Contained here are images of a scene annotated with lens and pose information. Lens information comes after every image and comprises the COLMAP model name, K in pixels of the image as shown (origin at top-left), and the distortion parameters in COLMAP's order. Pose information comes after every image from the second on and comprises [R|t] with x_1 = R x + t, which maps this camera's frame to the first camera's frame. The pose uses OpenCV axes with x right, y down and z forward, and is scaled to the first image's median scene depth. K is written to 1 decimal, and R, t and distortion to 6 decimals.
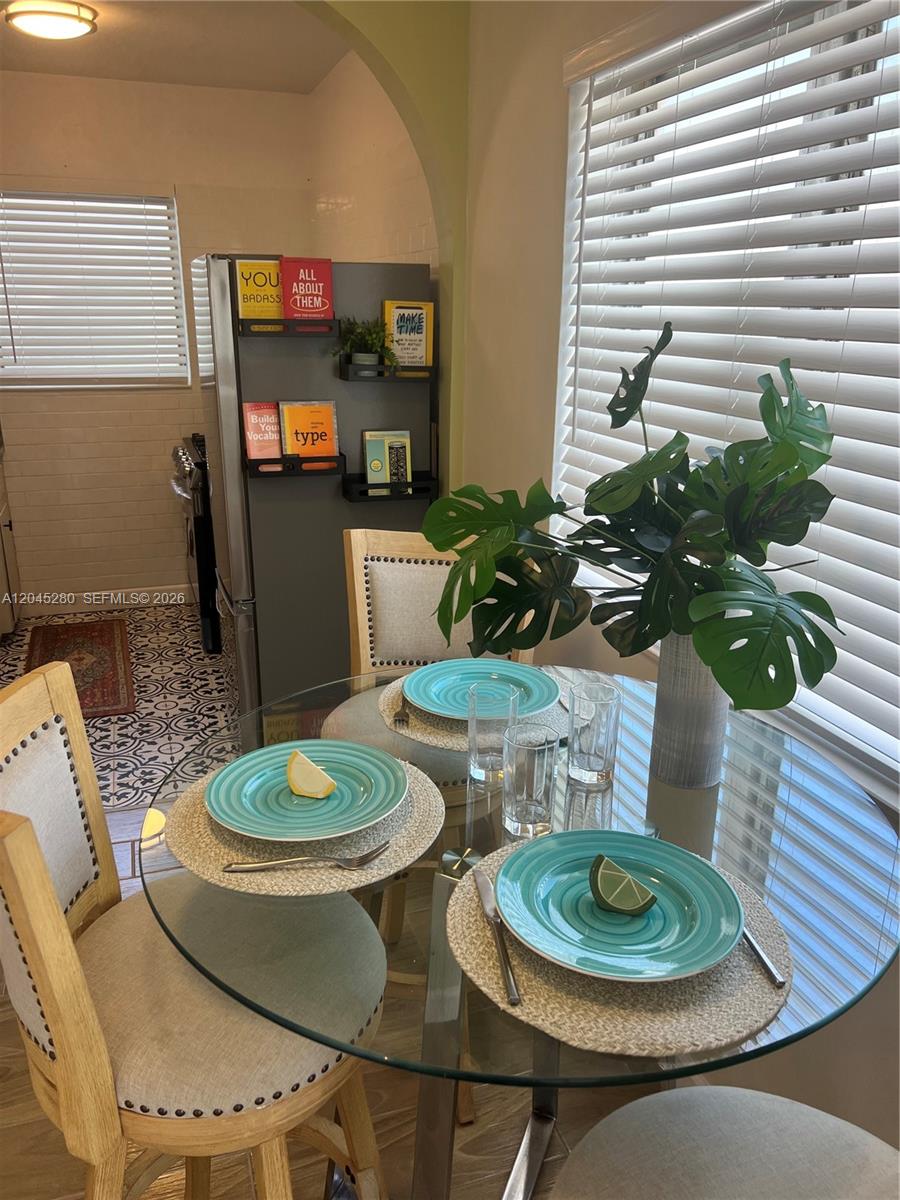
lens RADIAL K [[912.4, 0, 433.5], [0, 912.4, 615.7], [0, 0, 1]] dist [0.103790, -0.222375]
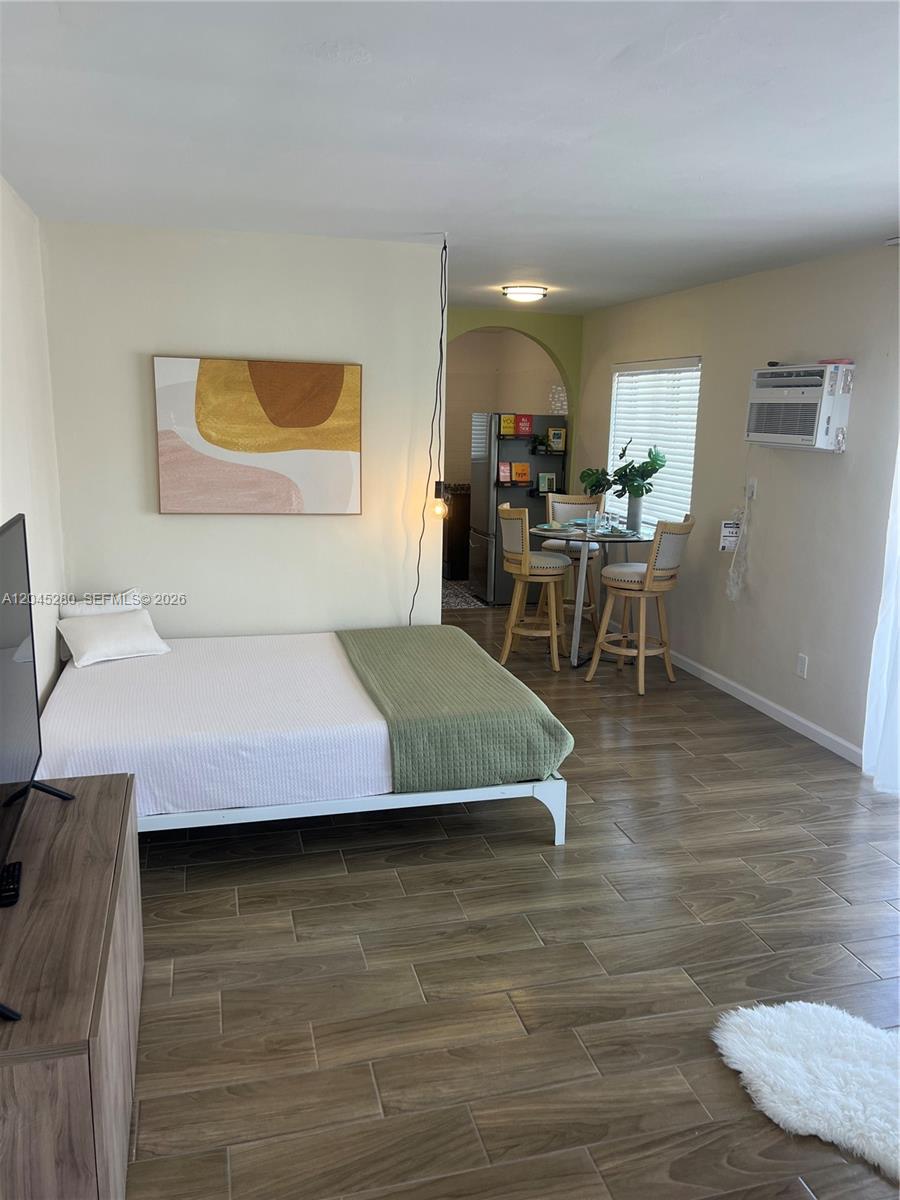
lens RADIAL K [[916.1, 0, 447.5], [0, 916.1, 619.8], [0, 0, 1]] dist [0.050311, -0.061171]
pose [[0.998499, 0.023573, -0.049439, -0.209717], [-0.028549, 0.994322, -0.102508, 0.546168], [0.046742, 0.103766, 0.993503, -1.770729]]
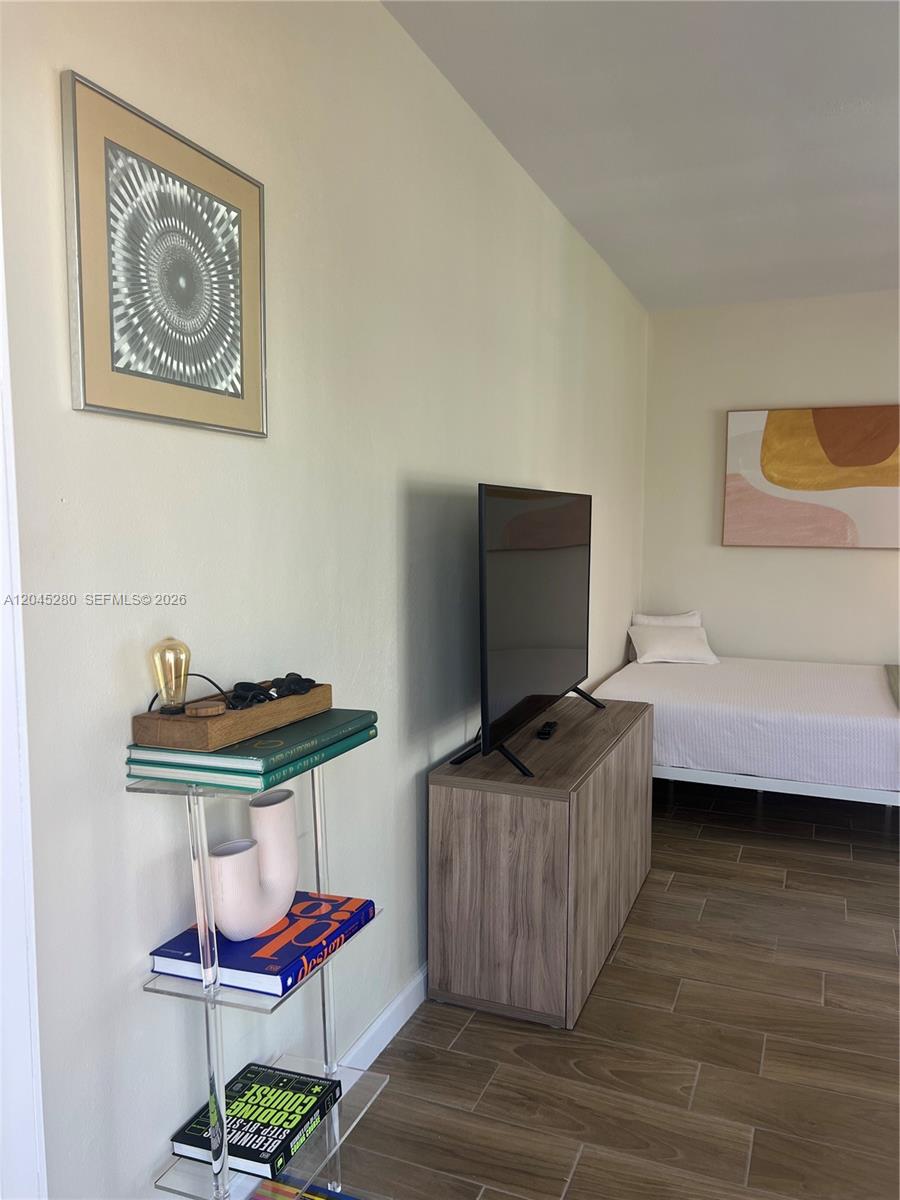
lens RADIAL K [[925.8, 0, 457.7], [0, 925.8, 611.5], [0, 0, 1]] dist [0.045211, -0.054183]
pose [[0.771601, 0.054122, -0.633800, -0.017764], [-0.200361, 0.966335, -0.161405, 0.744993], [0.603728, 0.251529, 0.756469, -1.913254]]
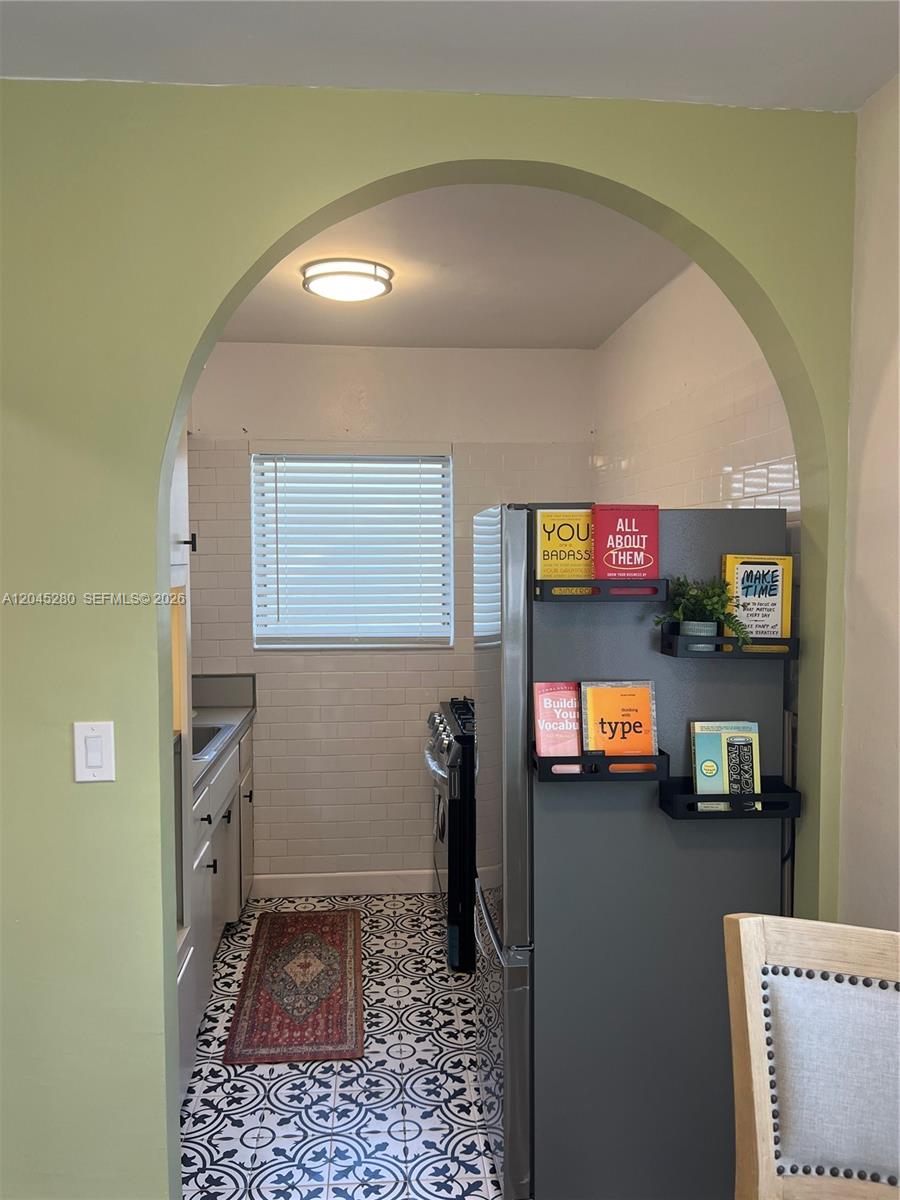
lens RADIAL K [[921.0, 0, 429.6], [0, 921.0, 614.2], [0, 0, 1]] dist [0.062486, -0.071407]
pose [[0.967025, 0.004668, -0.254640, -0.093280], [-0.071310, 0.964803, -0.253122, -0.082997], [0.244496, 0.262934, 0.933321, 0.236772]]
